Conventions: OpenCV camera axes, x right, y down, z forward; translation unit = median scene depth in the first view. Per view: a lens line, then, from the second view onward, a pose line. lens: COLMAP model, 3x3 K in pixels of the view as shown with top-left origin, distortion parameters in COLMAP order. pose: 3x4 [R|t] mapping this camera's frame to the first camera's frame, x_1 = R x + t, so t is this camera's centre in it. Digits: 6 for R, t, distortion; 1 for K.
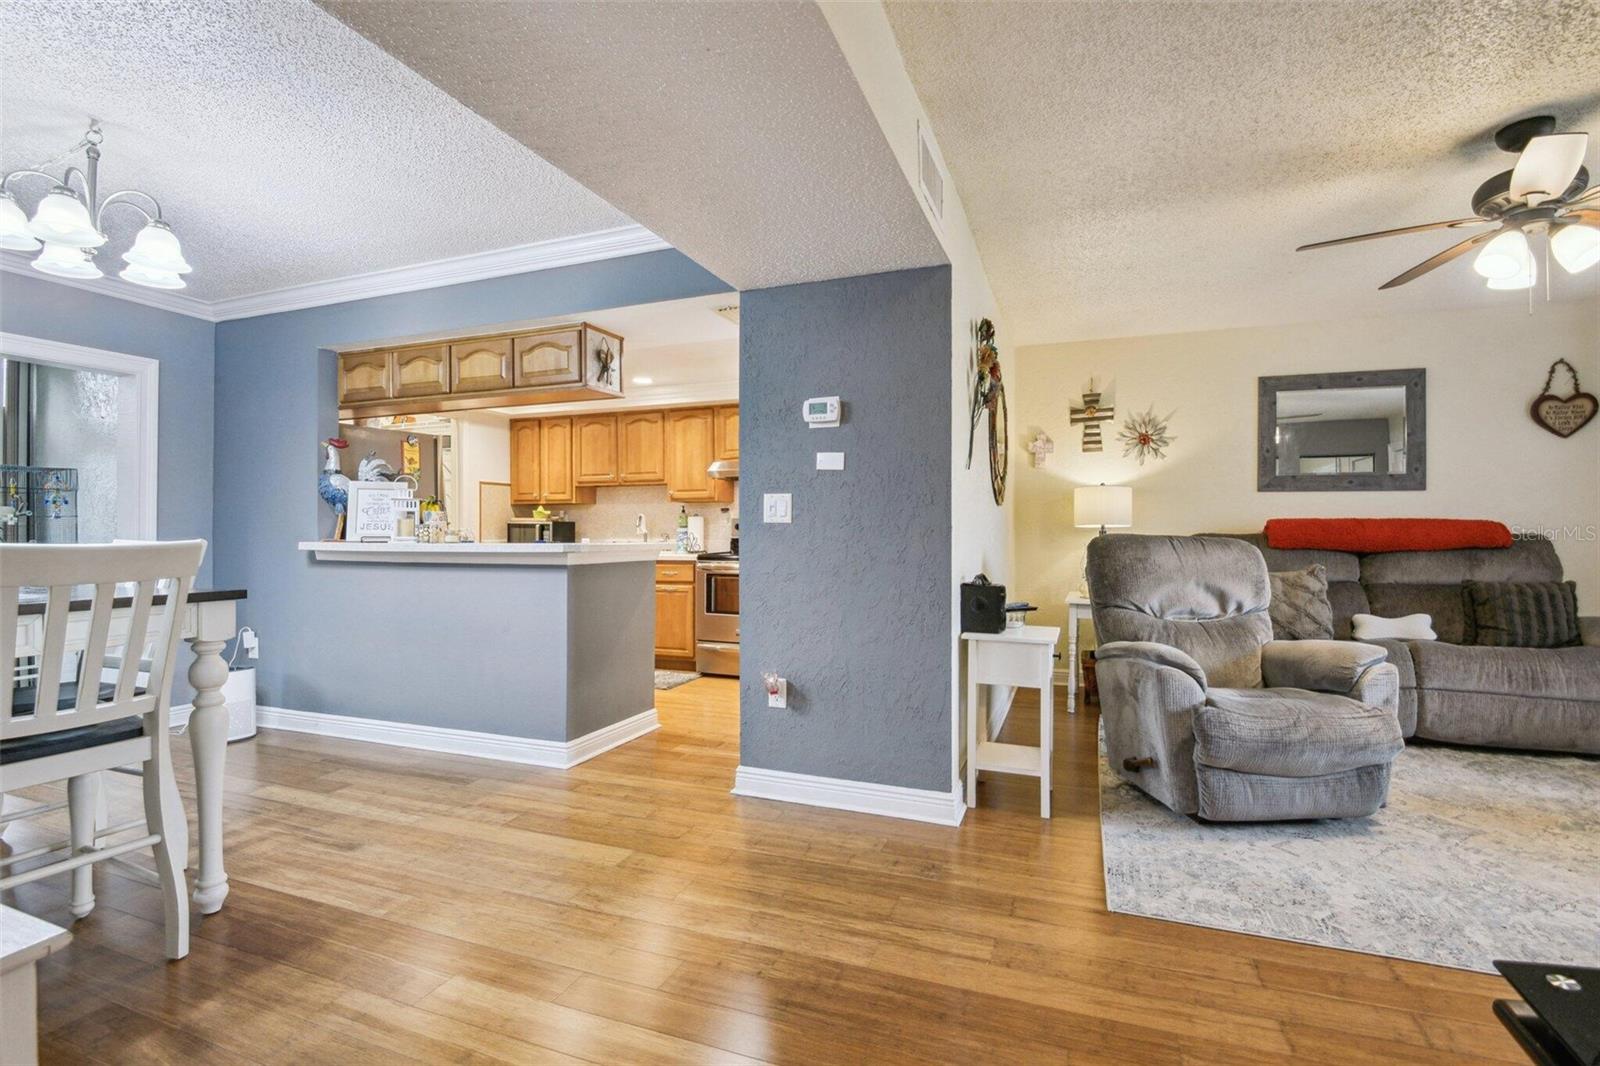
lens RADIAL K [[739.8, 0, 792.7], [0, 739.8, 530.0], [0, 0, 1]] dist [-0.002206, -0.012016]
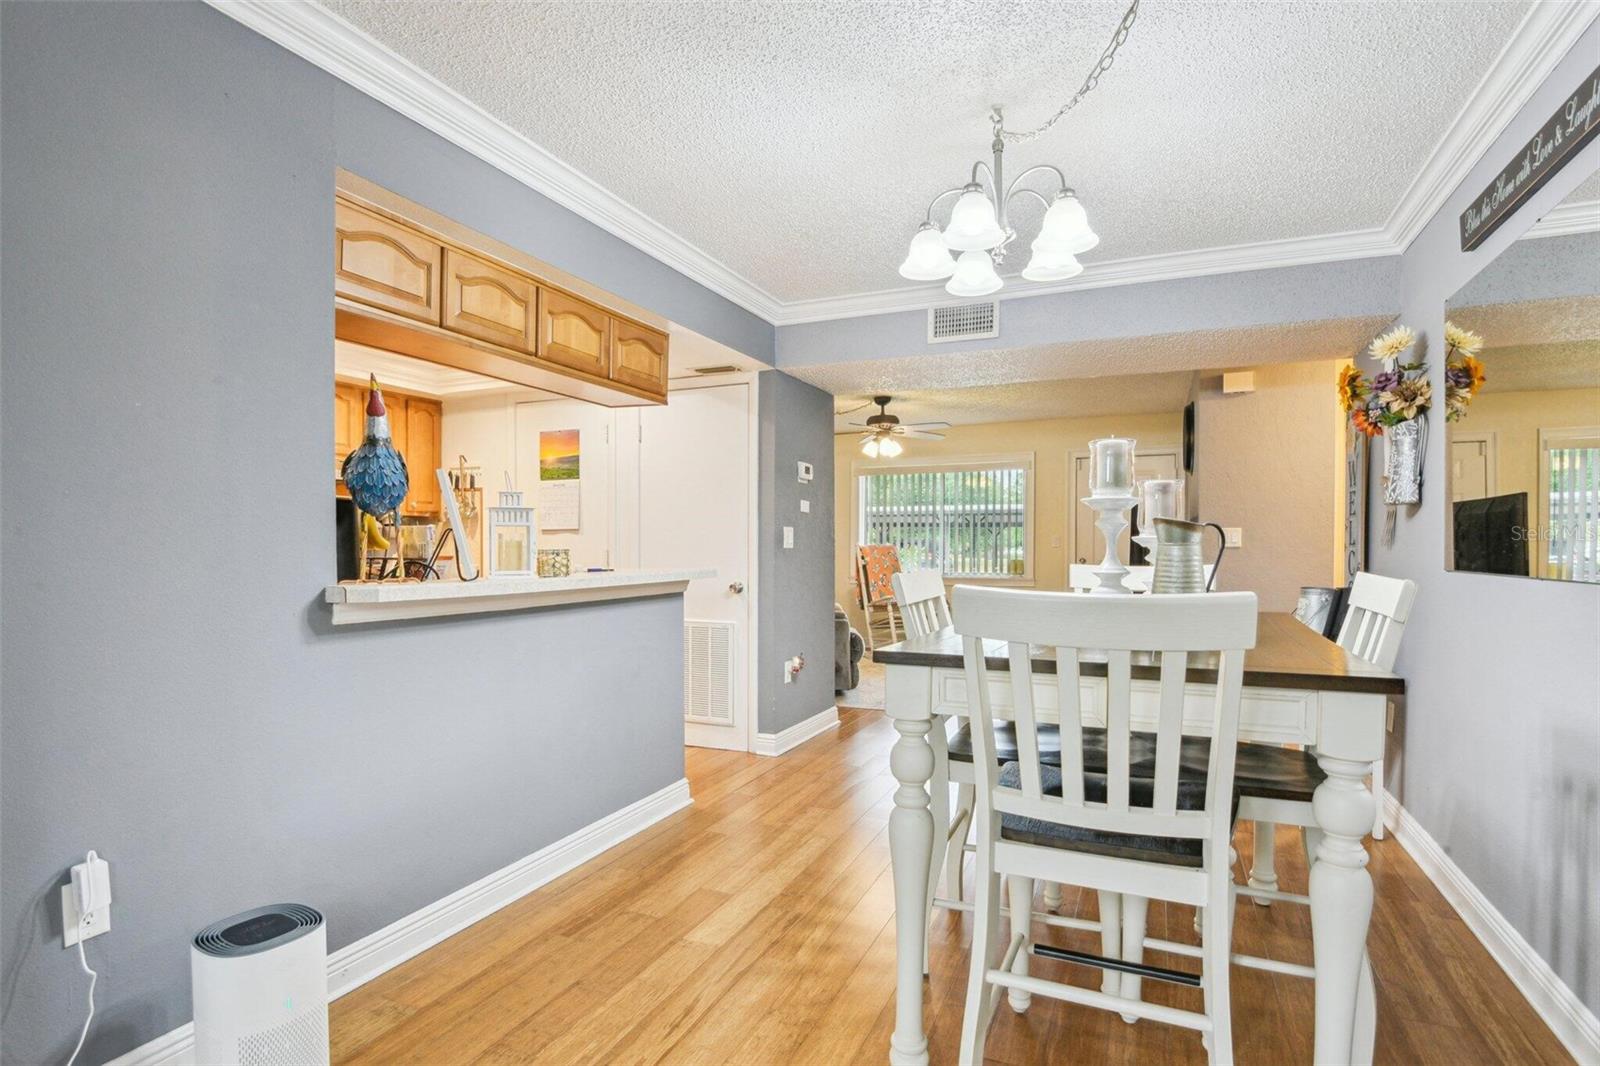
lens RADIAL K [[811.1, 0, 801.4], [0, 811.1, 549.0], [0, 0, 1]] dist [-0.000827, -0.001414]
pose [[0.040727, -0.003464, 0.999164, -1.114677], [-0.001932, 0.999992, 0.003546, -0.010410], [-0.999168, -0.002075, 0.040720, 0.666272]]
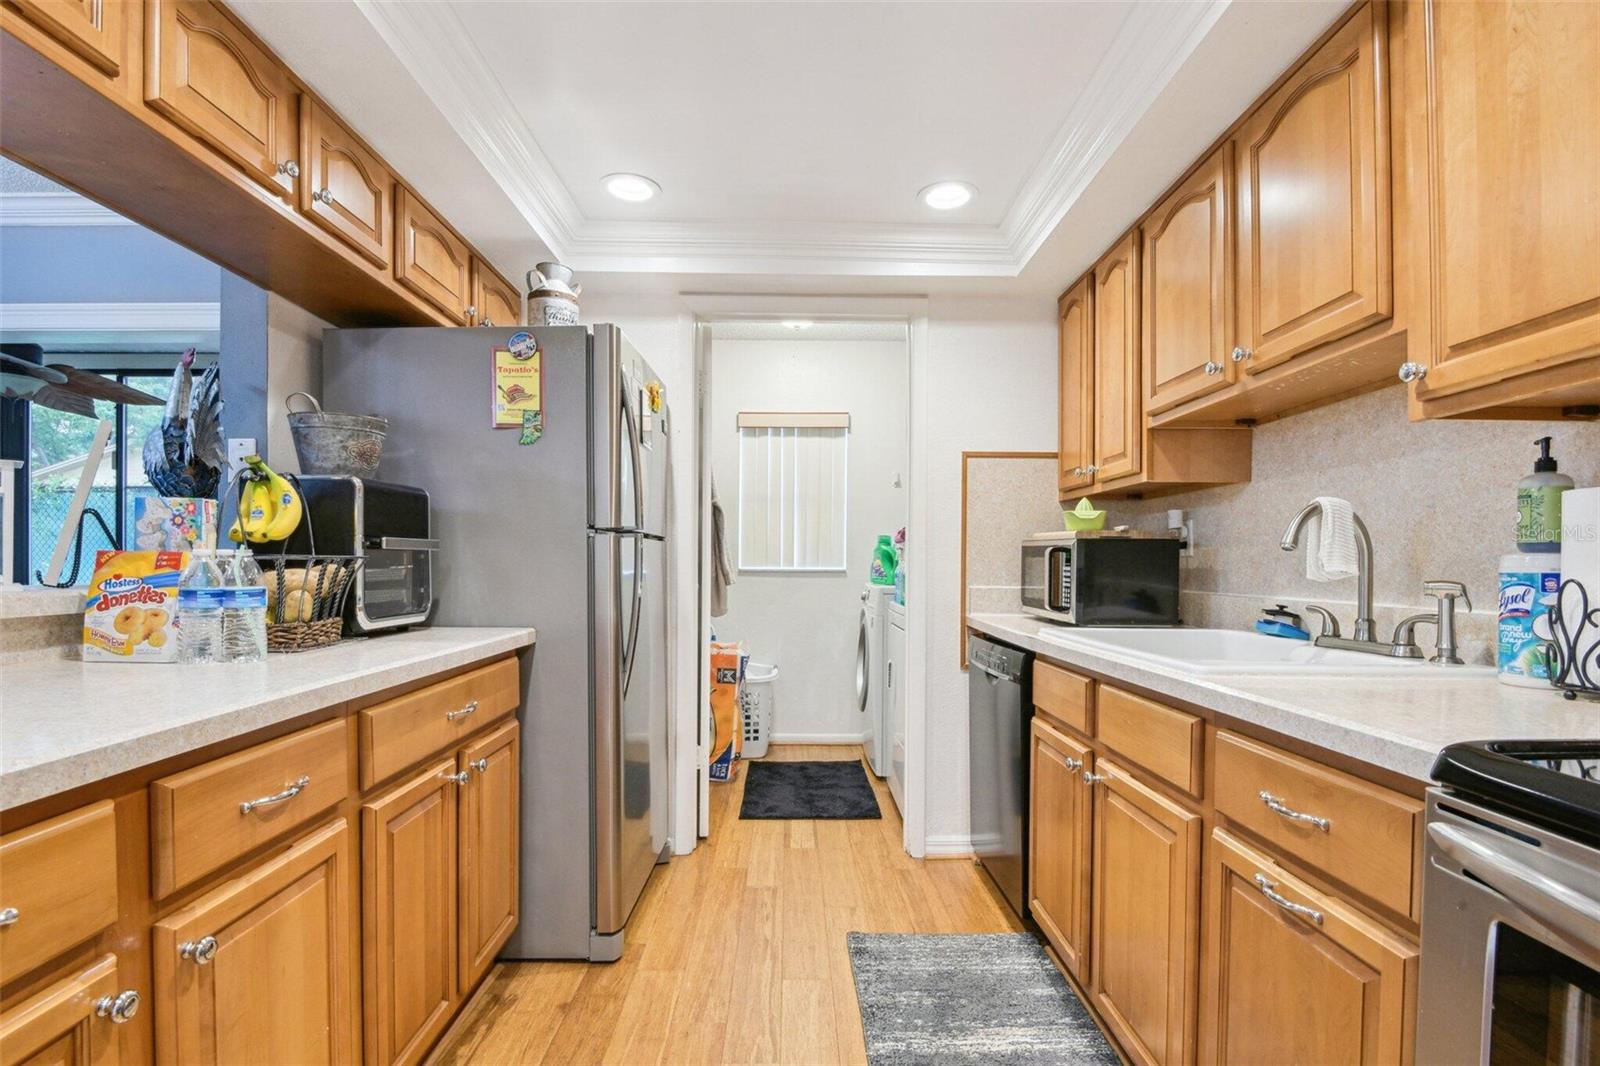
lens RADIAL K [[754.5, 0, 801.8], [0, 754.5, 569.3], [0, 0, 1]] dist [-0.010507, -0.005633]
pose [[0.376914, 0.011687, -0.926174, -0.064867], [-0.007714, 0.999925, 0.009478, 0.001250], [0.926216, 0.003573, 0.376976, 1.129873]]
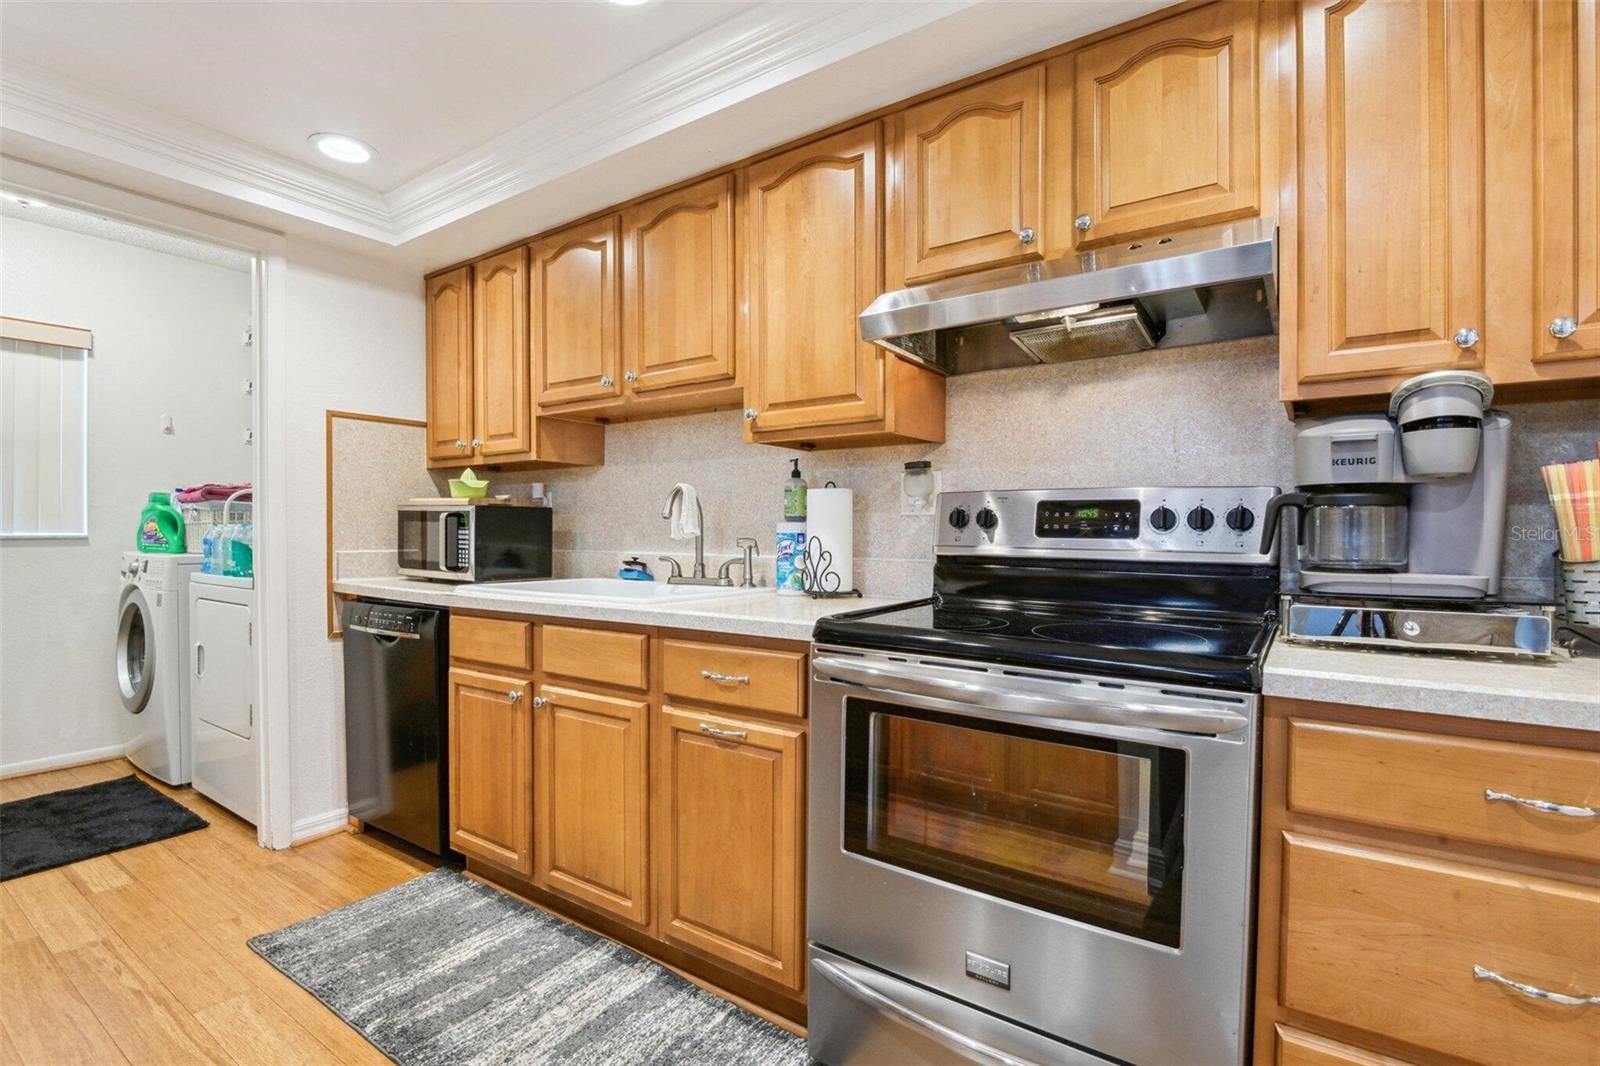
lens RADIAL K [[741.9, 0, 800.4], [0, 741.9, 544.3], [0, 0, 1]] dist [-0.014787, -0.000540]
pose [[0.973458, 0.010635, -0.228617, -0.099169], [-0.006649, 0.999812, 0.018200, 0.001690], [0.228768, -0.016197, 0.973346, 0.994219]]
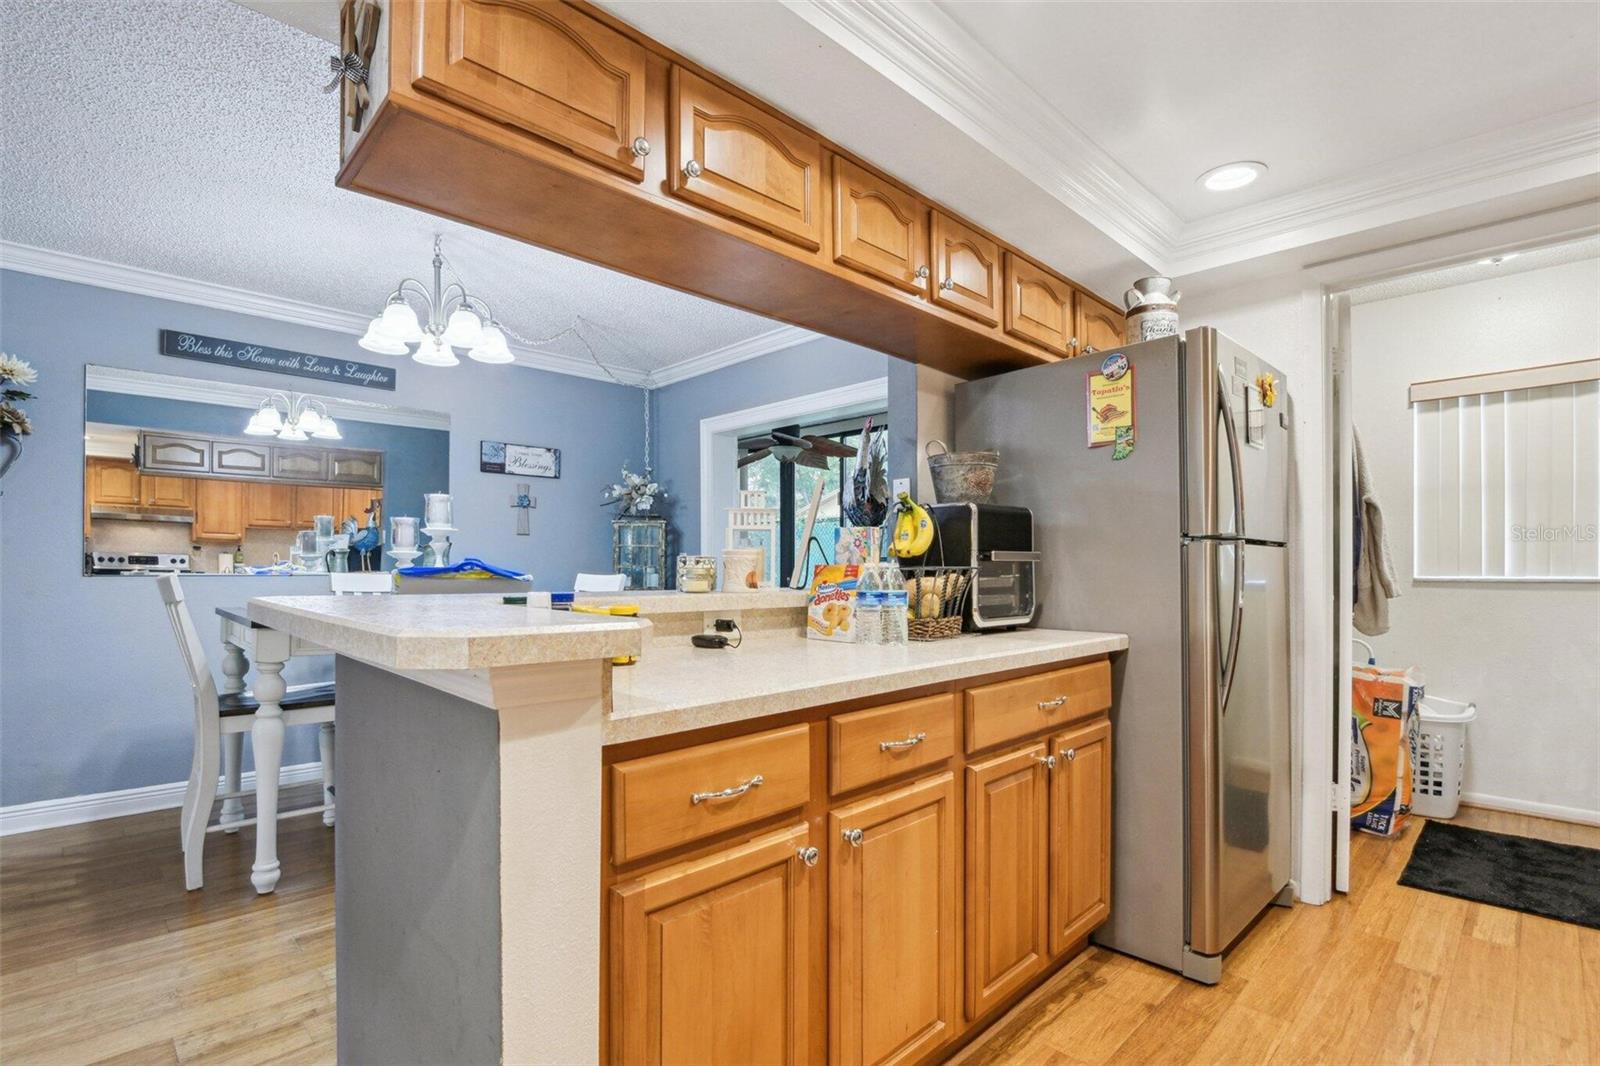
lens RADIAL K [[754.5, 0, 801.8], [0, 754.5, 569.3], [0, 0, 1]] dist [-0.010507, -0.005633]
pose [[-0.407232, 0.000574, -0.913325, -0.027337], [-0.000681, 0.999999, 0.000933, 0.000952], [0.913325, 0.001002, -0.407231, 1.159963]]
